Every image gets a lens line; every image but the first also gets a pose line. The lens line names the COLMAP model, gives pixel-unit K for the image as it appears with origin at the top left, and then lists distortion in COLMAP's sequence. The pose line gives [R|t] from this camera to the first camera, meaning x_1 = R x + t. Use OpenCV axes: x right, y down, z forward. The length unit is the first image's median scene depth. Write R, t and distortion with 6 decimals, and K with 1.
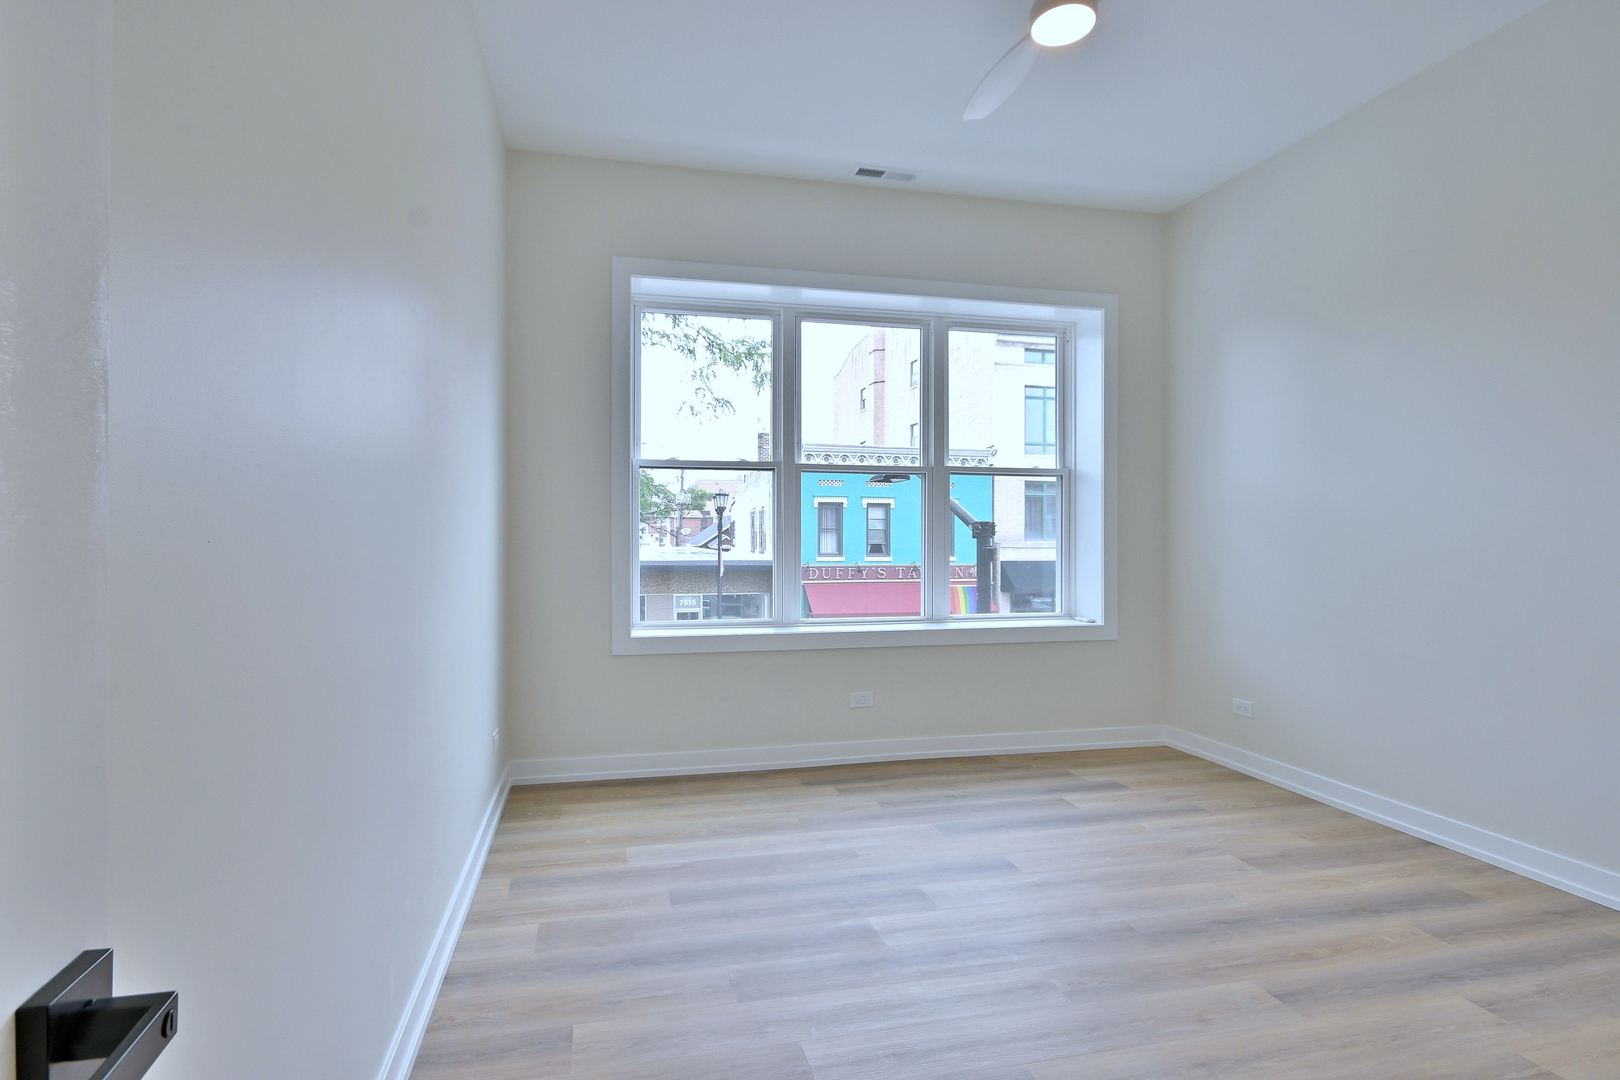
lens RADIAL K [[746.3, 0, 803.6], [0, 746.3, 536.0], [0, 0, 1]] dist [0.003816, -0.006996]
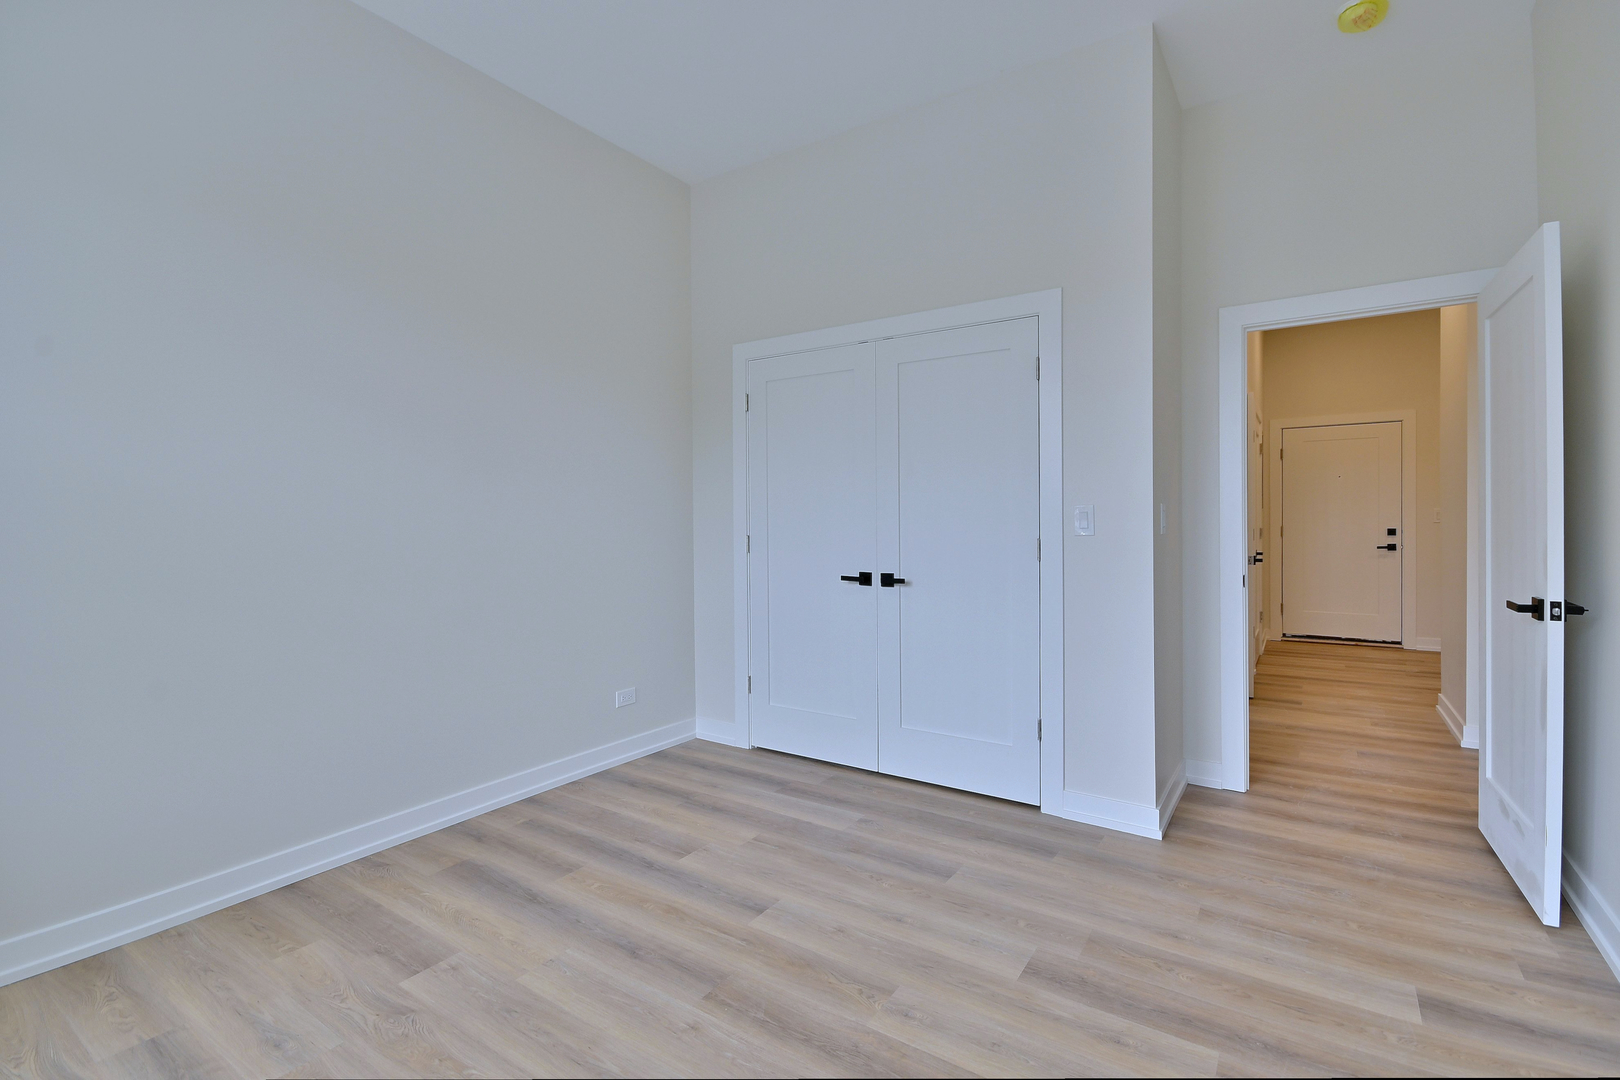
lens RADIAL K [[746.3, 0, 803.6], [0, 746.3, 536.0], [0, 0, 1]] dist [0.003816, -0.006996]
pose [[-0.680438, -0.007968, 0.732762, -0.213489], [0.000506, 0.999936, 0.011342, 0.000985], [-0.732805, 0.008088, -0.680391, 1.311678]]
